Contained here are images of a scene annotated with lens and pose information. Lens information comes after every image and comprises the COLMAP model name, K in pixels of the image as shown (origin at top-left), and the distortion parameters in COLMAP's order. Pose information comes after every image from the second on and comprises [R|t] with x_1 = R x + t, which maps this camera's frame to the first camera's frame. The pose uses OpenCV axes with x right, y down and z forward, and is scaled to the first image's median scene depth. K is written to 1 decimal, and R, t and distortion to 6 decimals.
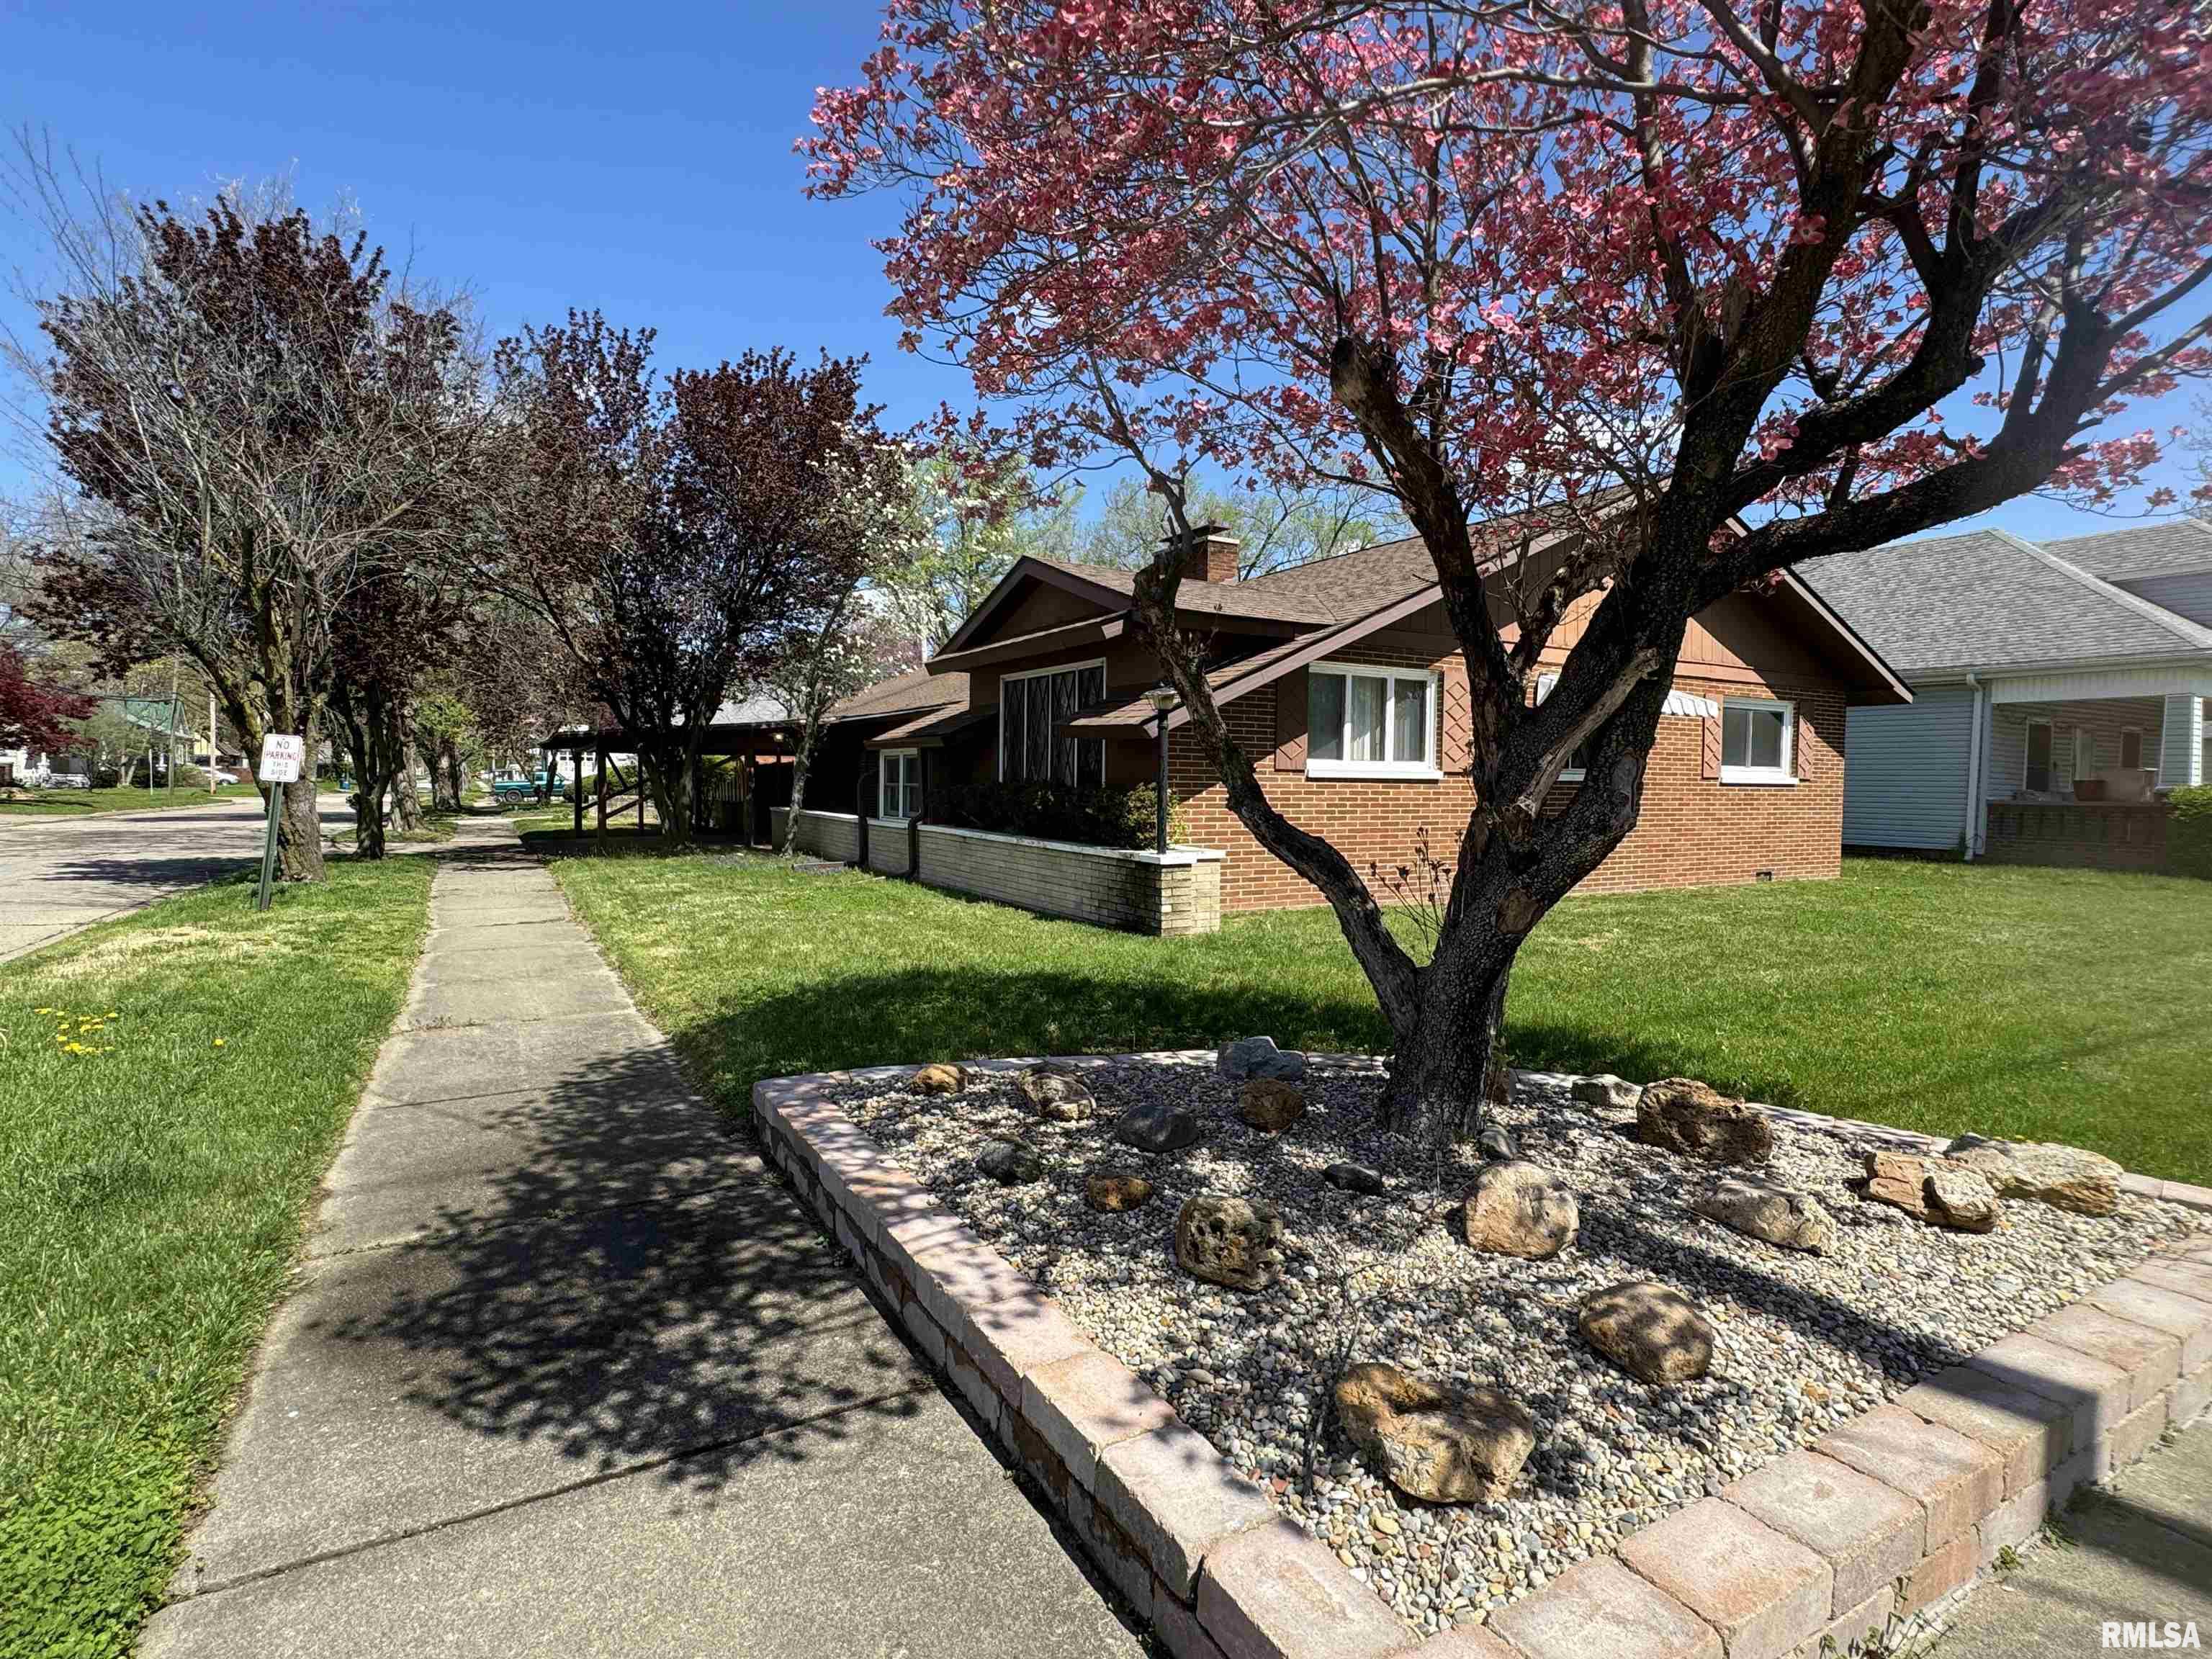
lens RADIAL K [[1071.2, 0, 1097.8], [0, 1071.2, 829.3], [0, 0, 1]] dist [-0.004478, 0.001774]
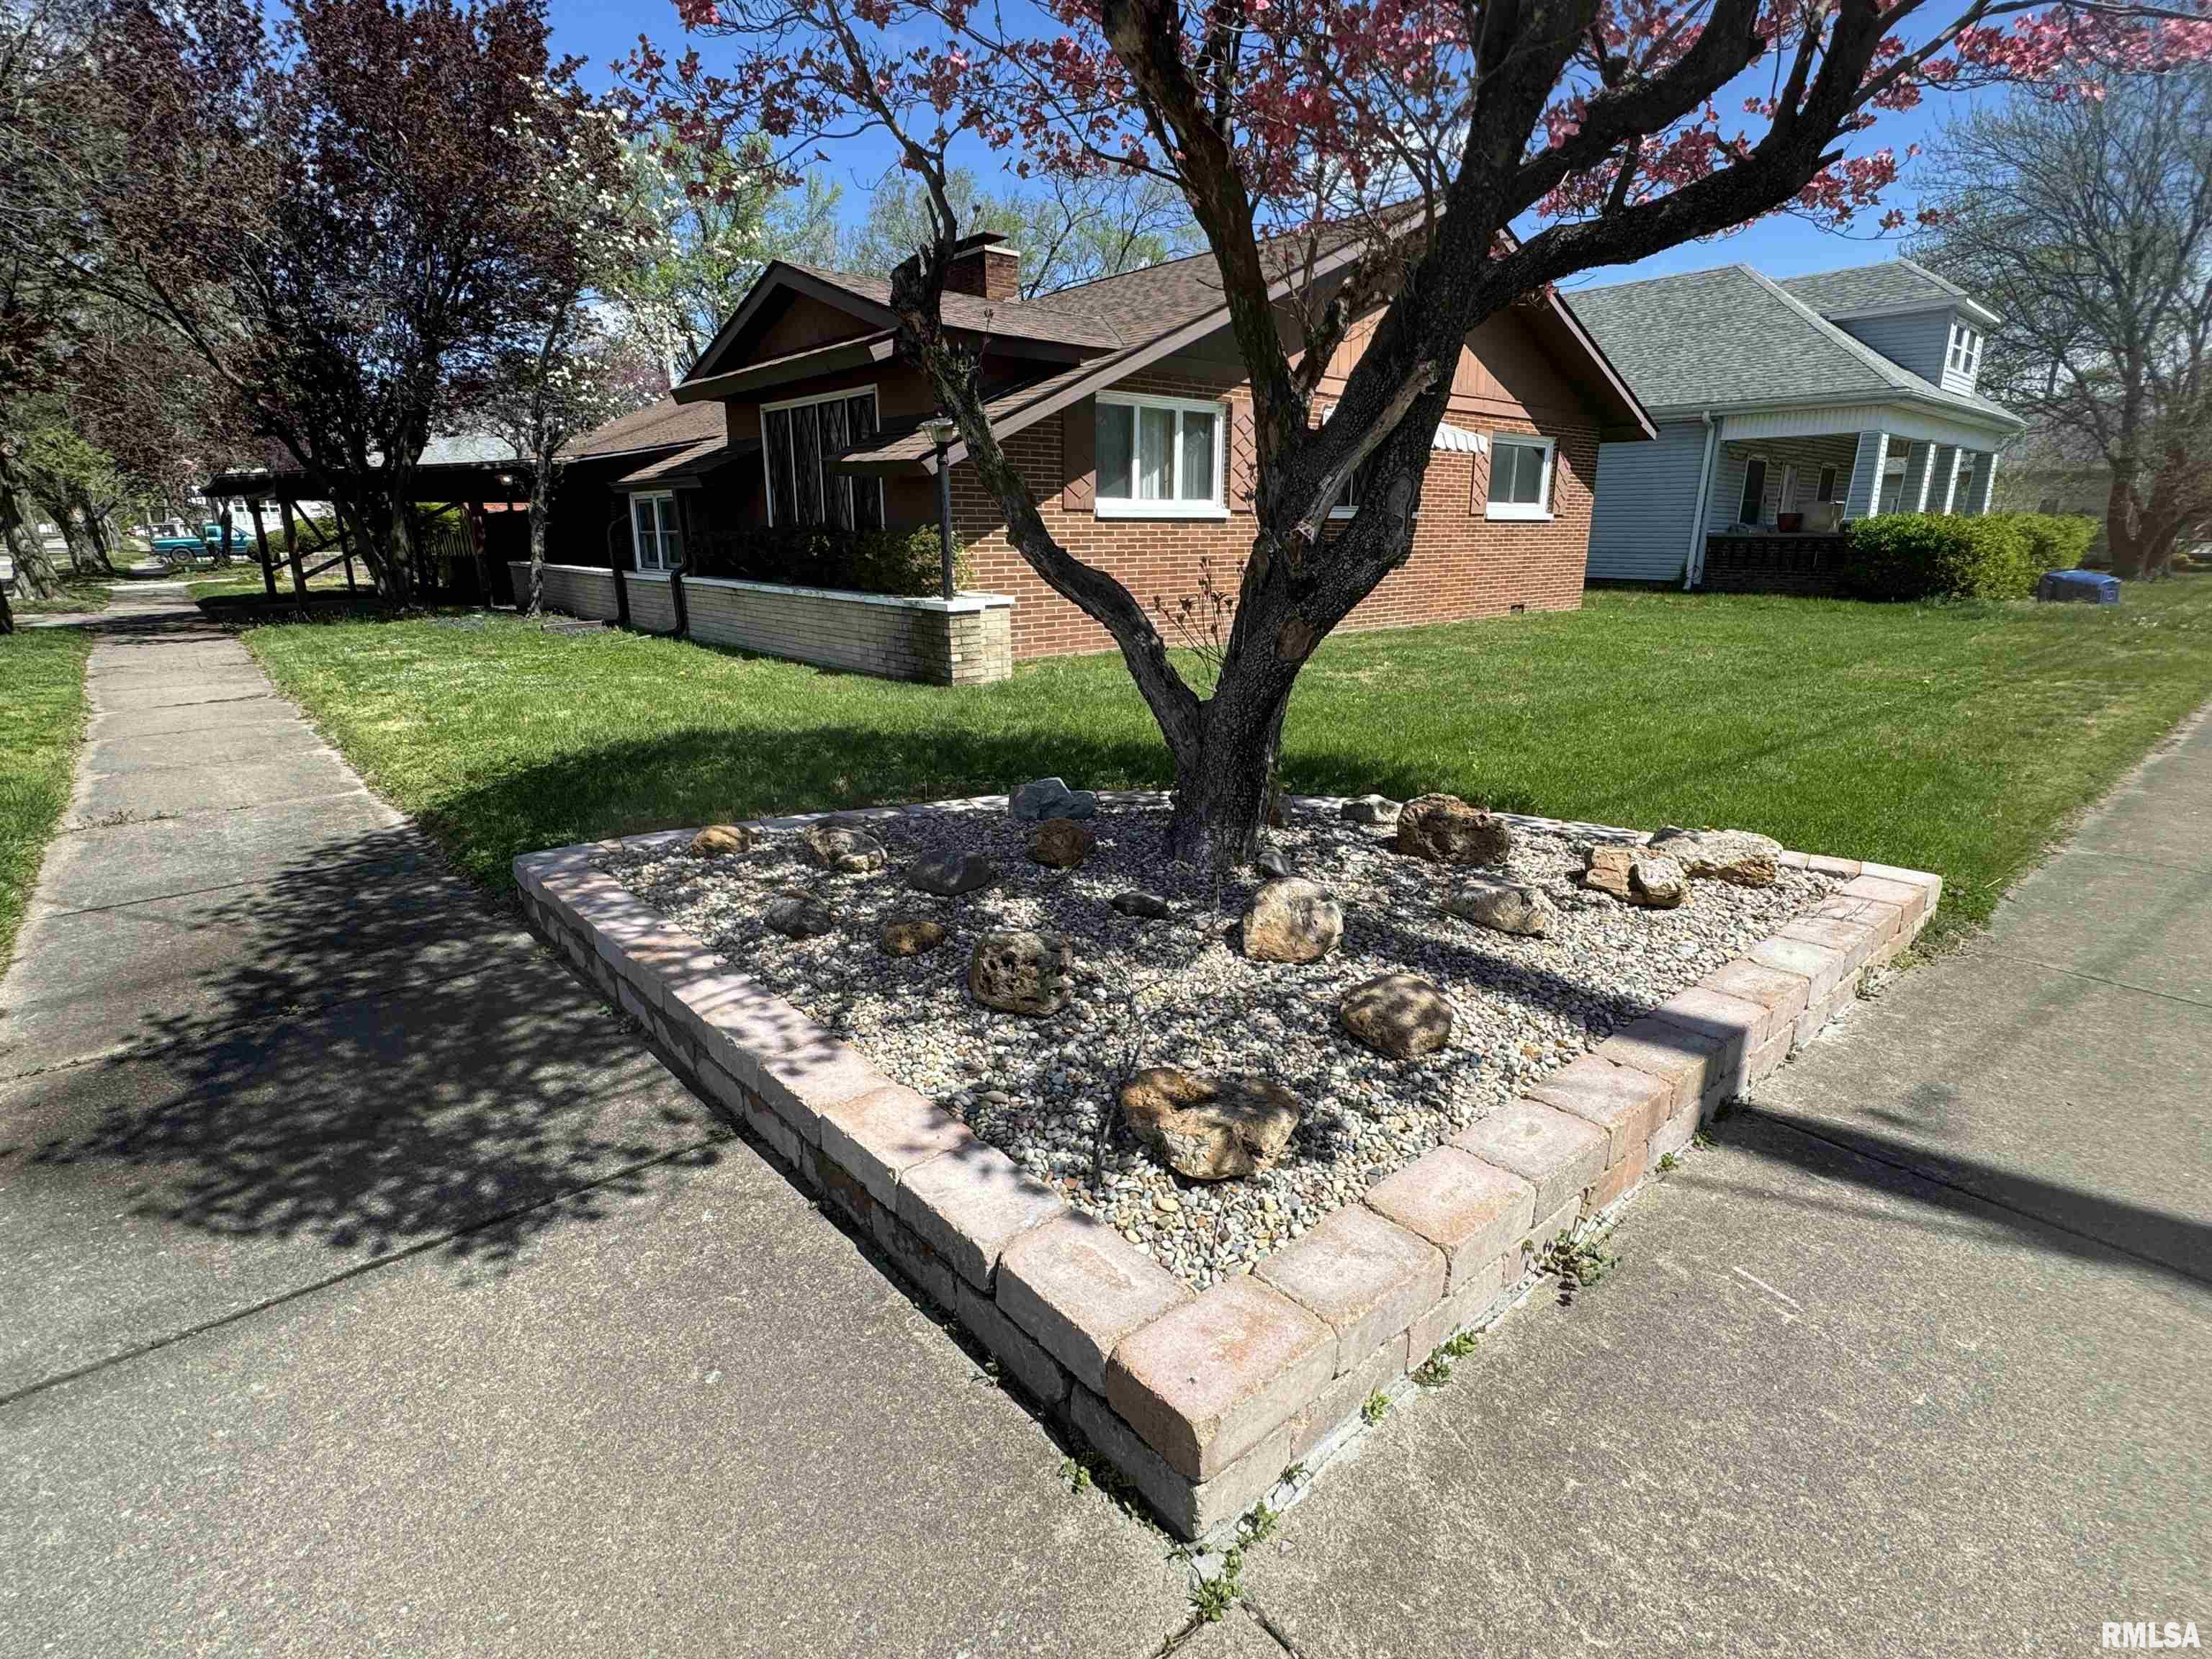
lens RADIAL K [[1071.2, 0, 1097.8], [0, 1071.2, 829.3], [0, 0, 1]] dist [-0.004478, 0.001774]
pose [[0.981518, -0.065004, 0.179989, 0.012520], [0.022162, 0.972824, 0.230482, 0.010909], [-0.190080, -0.222234, 0.956285, 0.023584]]
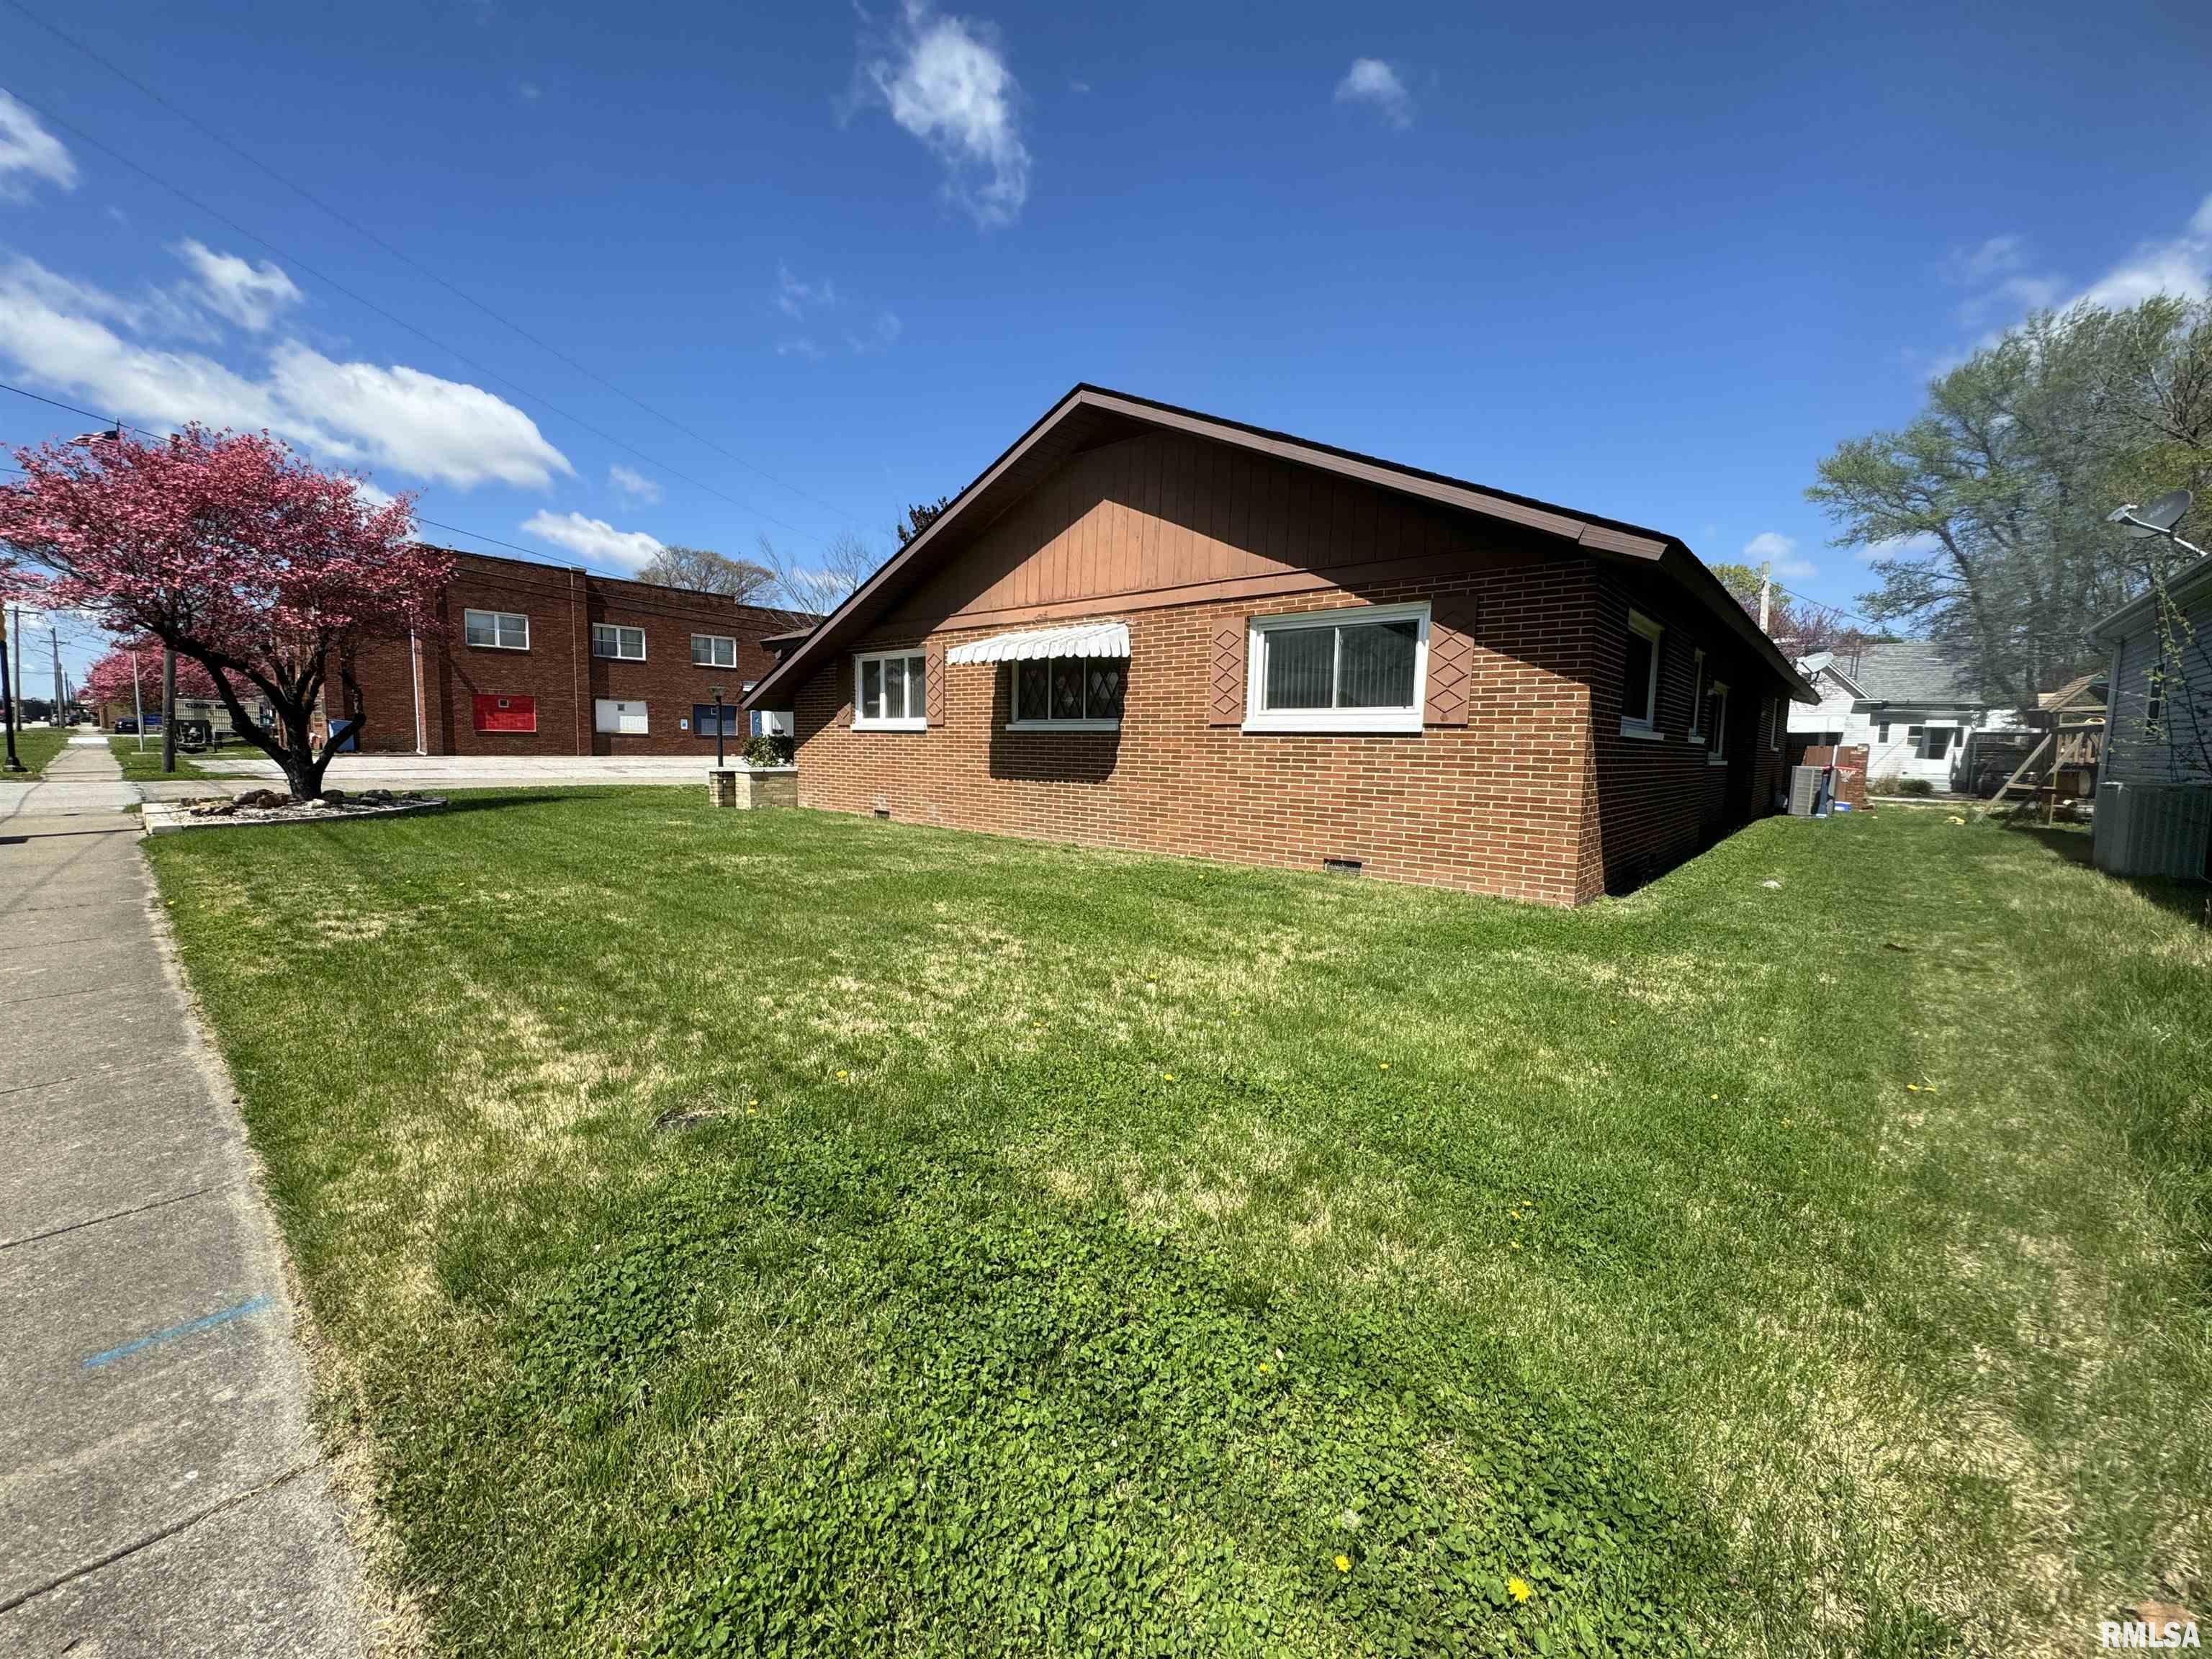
lens RADIAL K [[879.2, 0, 1104.1], [0, 879.2, 827.0], [0, 0, 1]] dist [0.001134, -0.000228]
pose [[0.329502, 0.086603, -0.940175, 5.997913], [-0.050824, 0.995967, 0.073930, -0.083816], [0.942786, 0.023423, 0.332574, 3.597755]]
